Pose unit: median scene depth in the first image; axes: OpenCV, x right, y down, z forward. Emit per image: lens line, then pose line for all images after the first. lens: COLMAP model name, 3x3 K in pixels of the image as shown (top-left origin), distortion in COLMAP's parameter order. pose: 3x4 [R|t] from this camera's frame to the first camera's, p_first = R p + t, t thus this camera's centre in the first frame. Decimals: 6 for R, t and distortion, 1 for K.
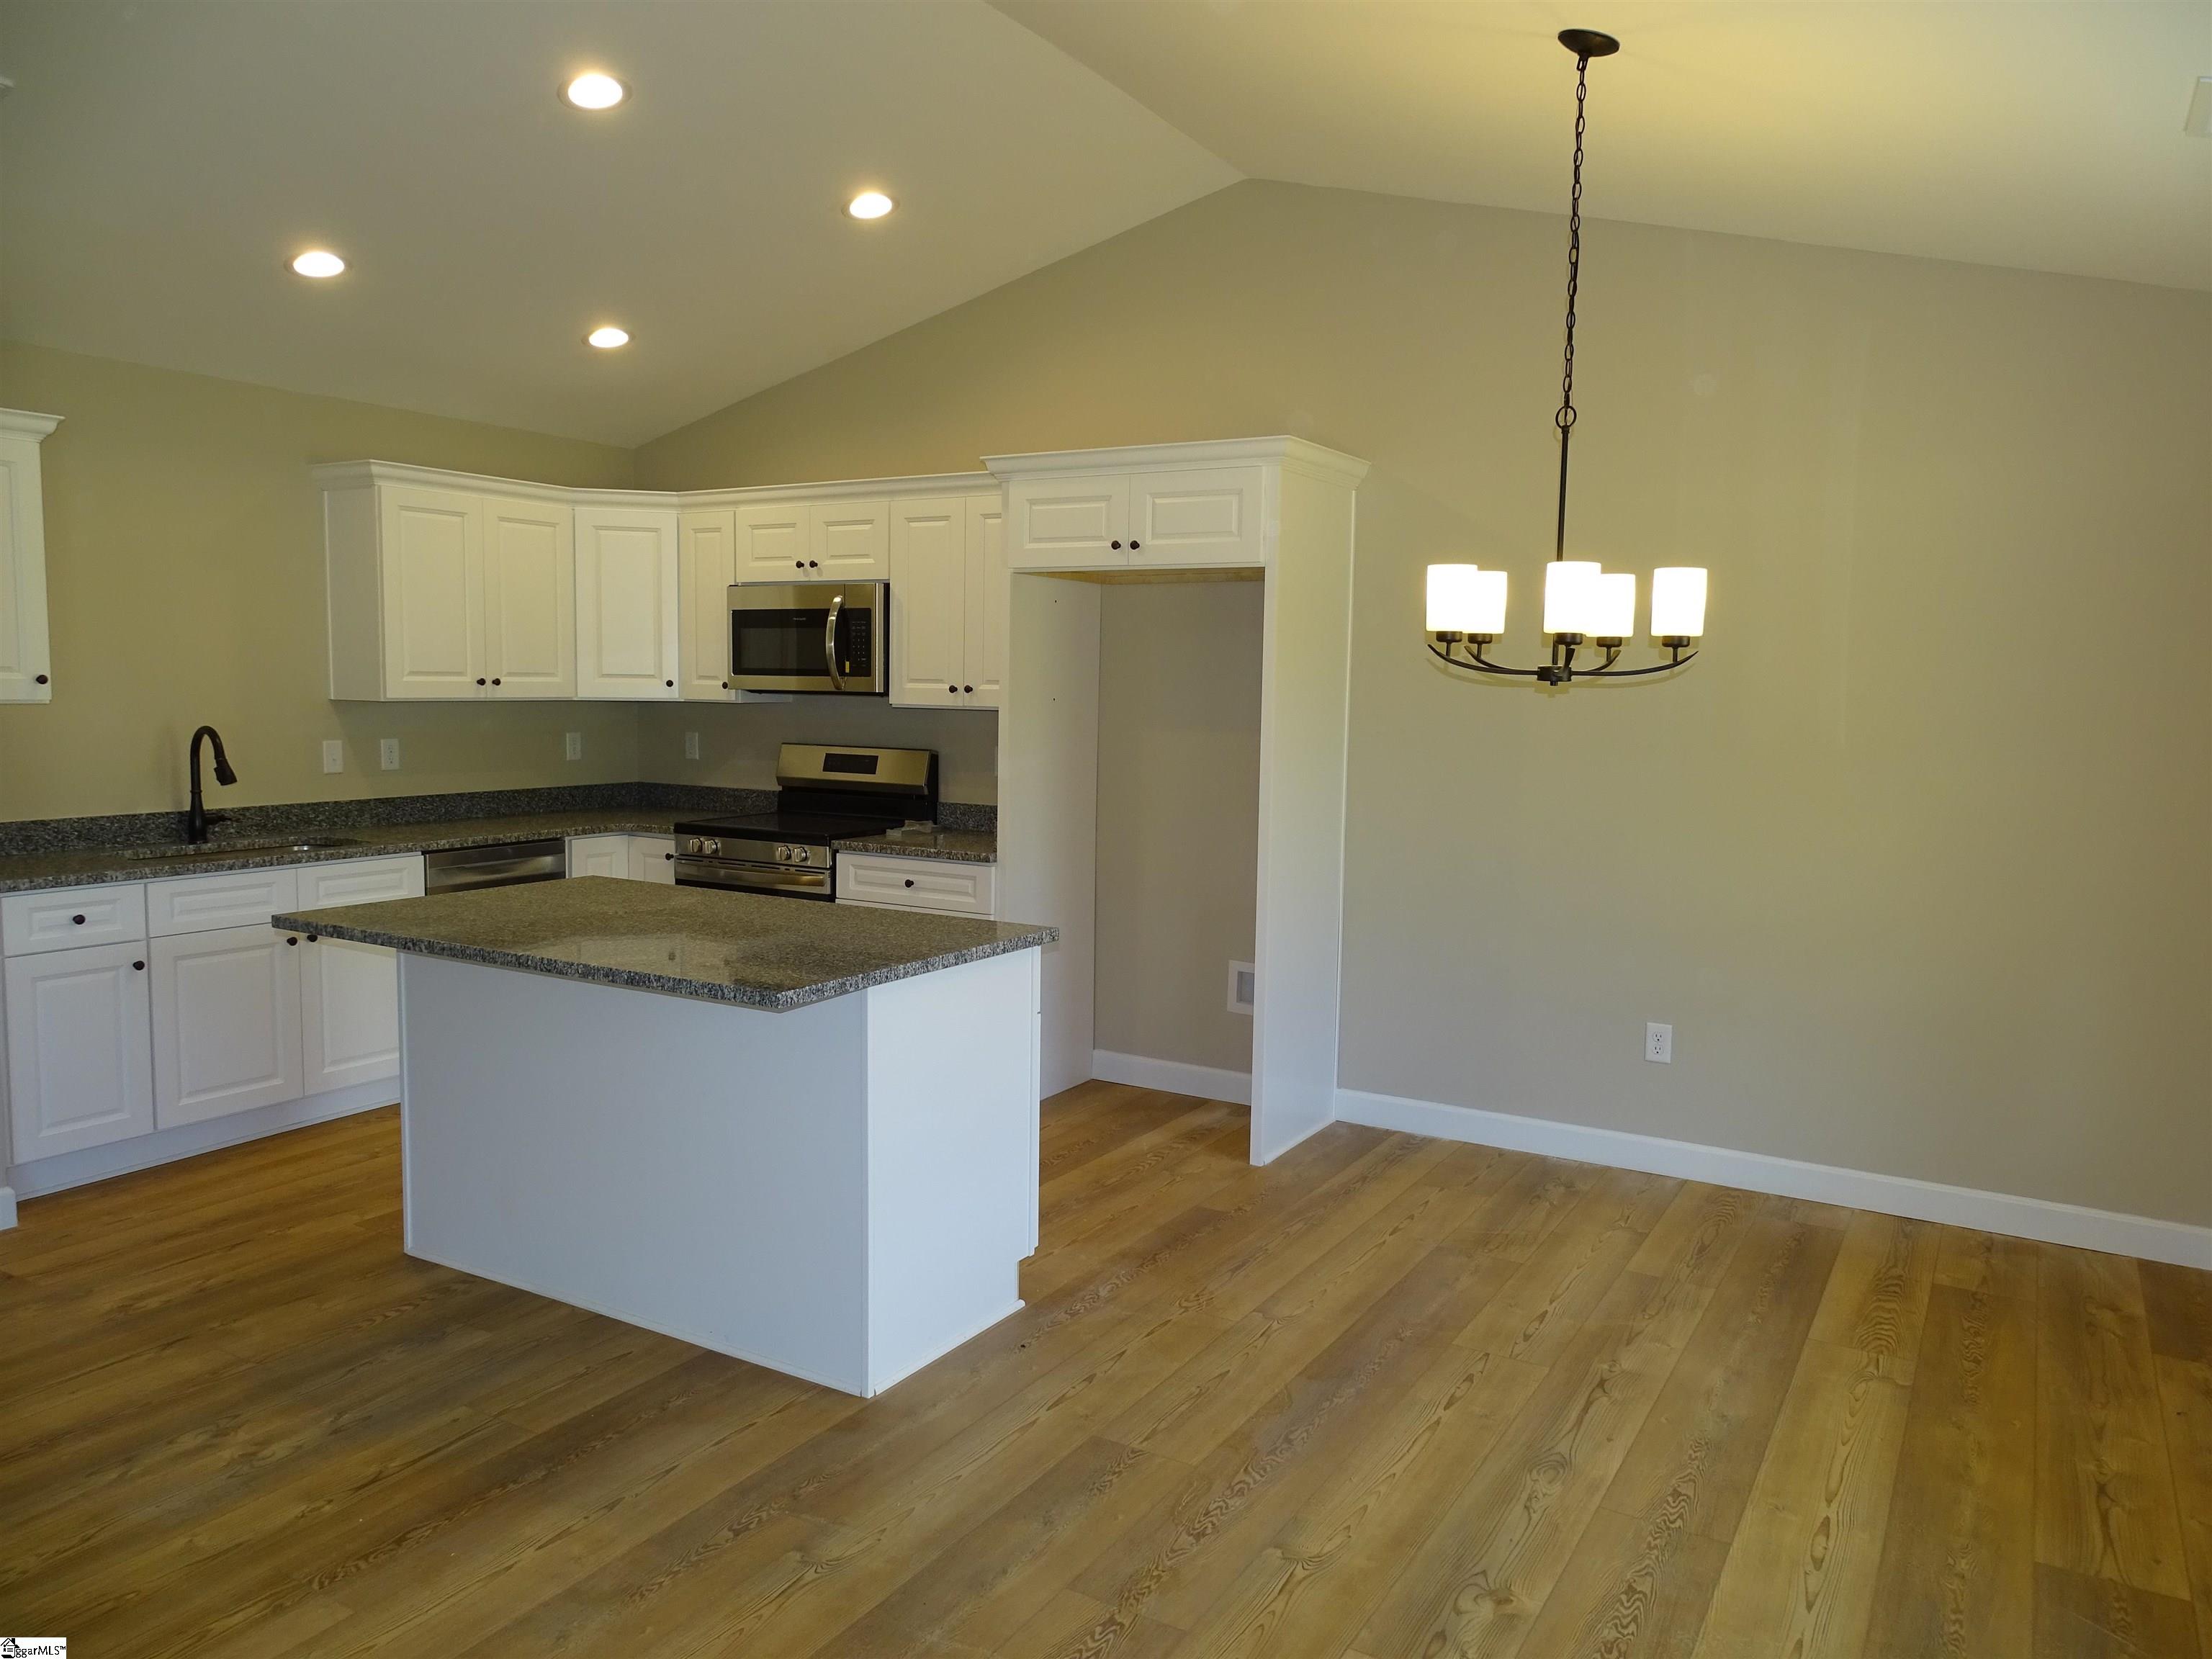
lens RADIAL K [[1582.5, 0, 1109.5], [0, 1582.5, 819.8], [0, 0, 1]] dist [0.009117, 0.000951]
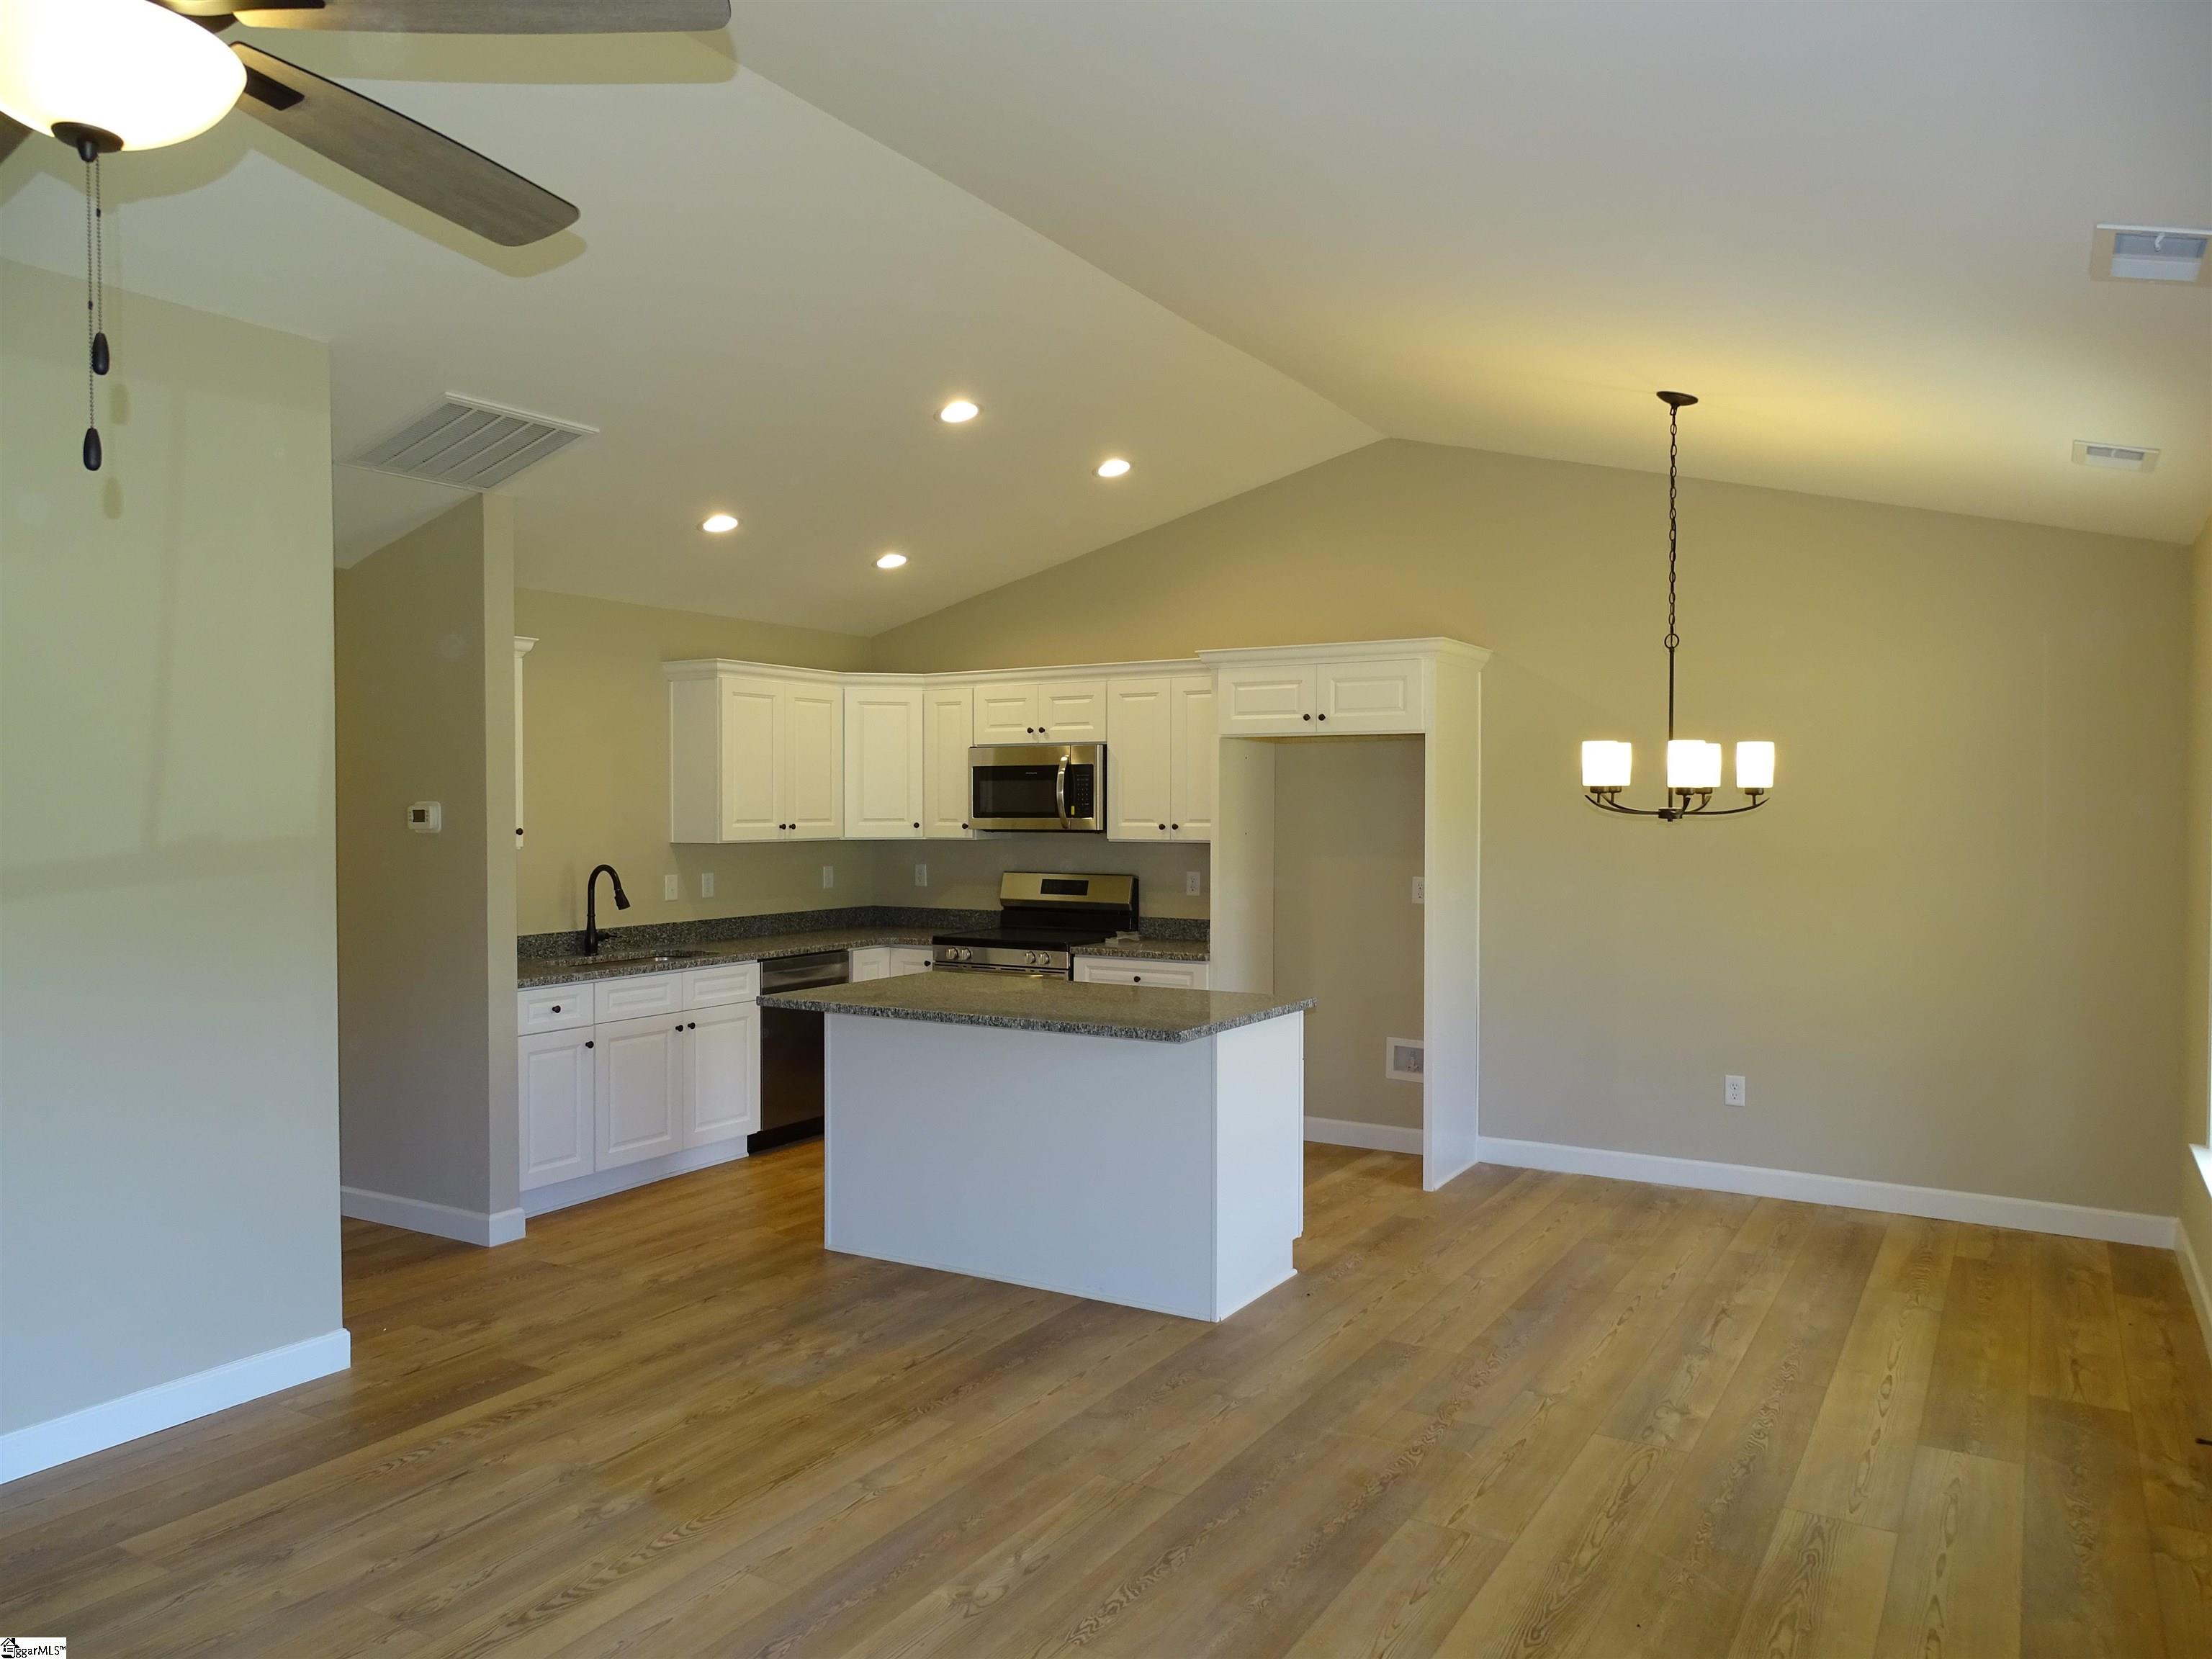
lens RADIAL K [[1582.5, 0, 1107.6], [0, 1582.5, 822.9], [0, 0, 1]] dist [0.009117, 0.000951]
pose [[0.999901, -0.013979, -0.001420, -0.174289], [0.013821, 0.996720, -0.079737, 0.018814], [0.002530, 0.079709, 0.996815, -0.337933]]
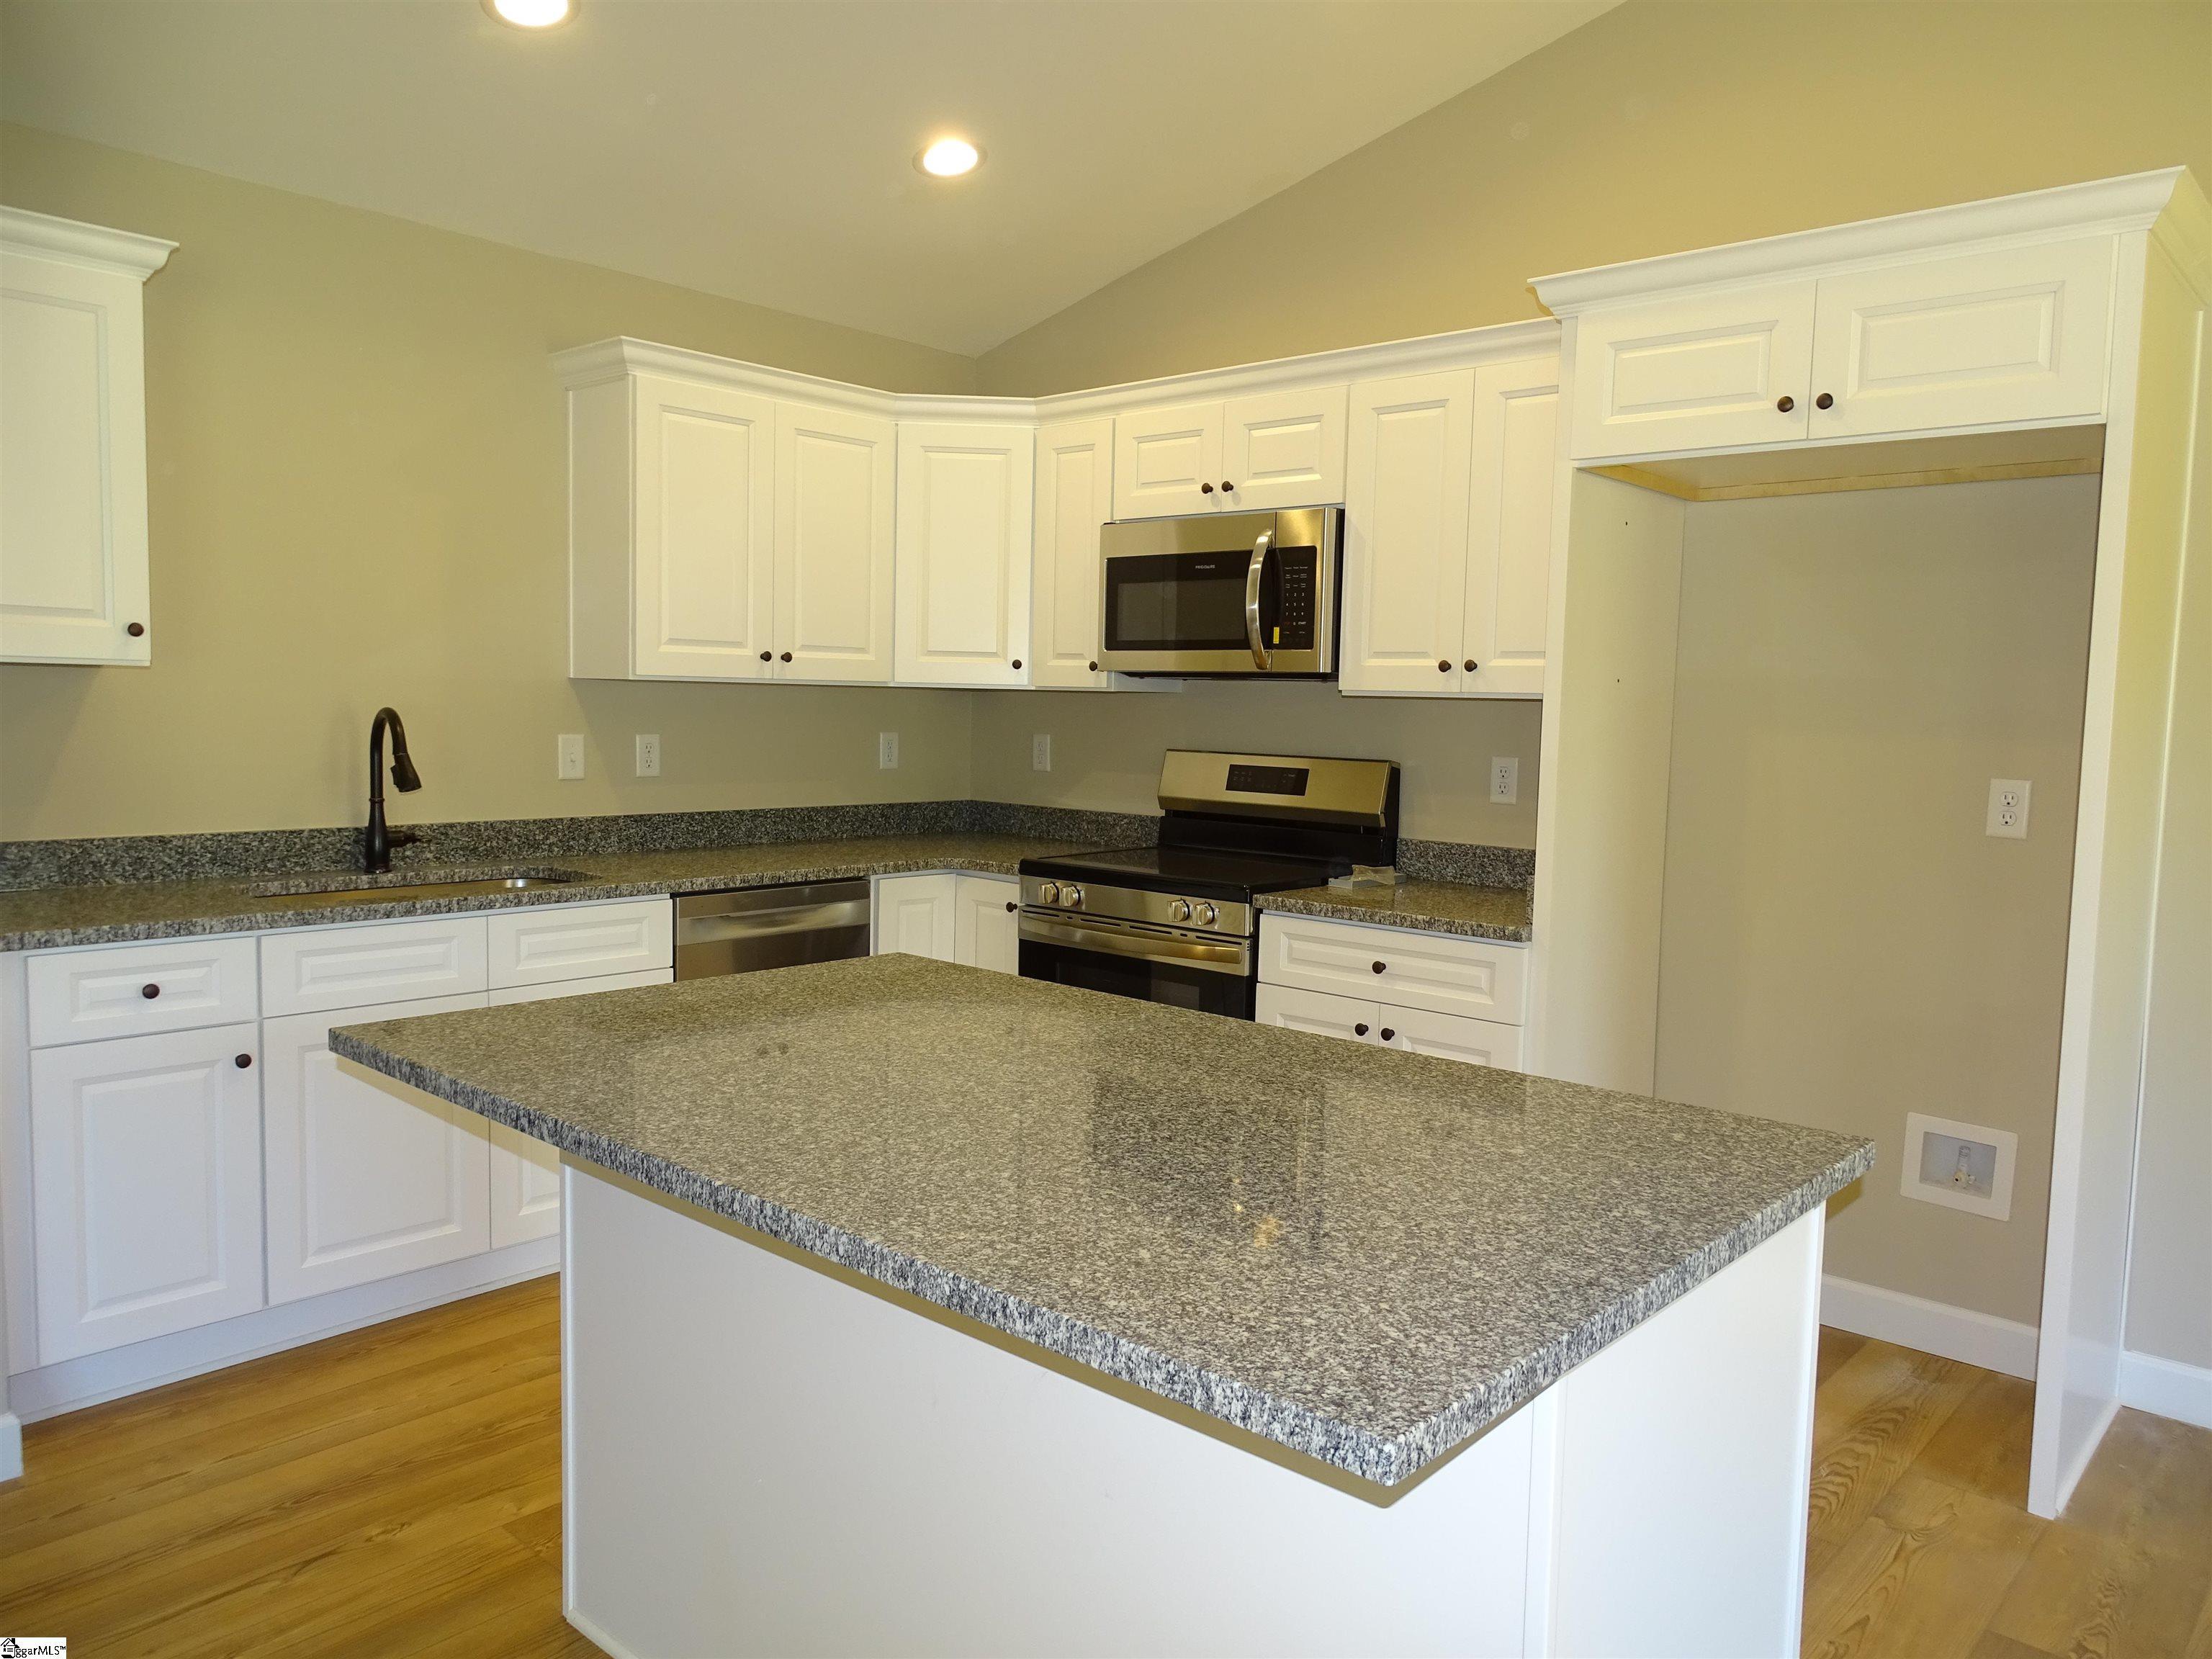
lens RADIAL K [[1582.5, 0, 1118.4], [0, 1582.5, 820.2], [0, 0, 1]] dist [0.009117, 0.000951]
pose [[0.981587, 0.022988, -0.189626, -0.130879], [-0.026110, 0.999561, -0.013979, -0.008744], [0.189221, 0.018672, 0.981757, 0.420501]]
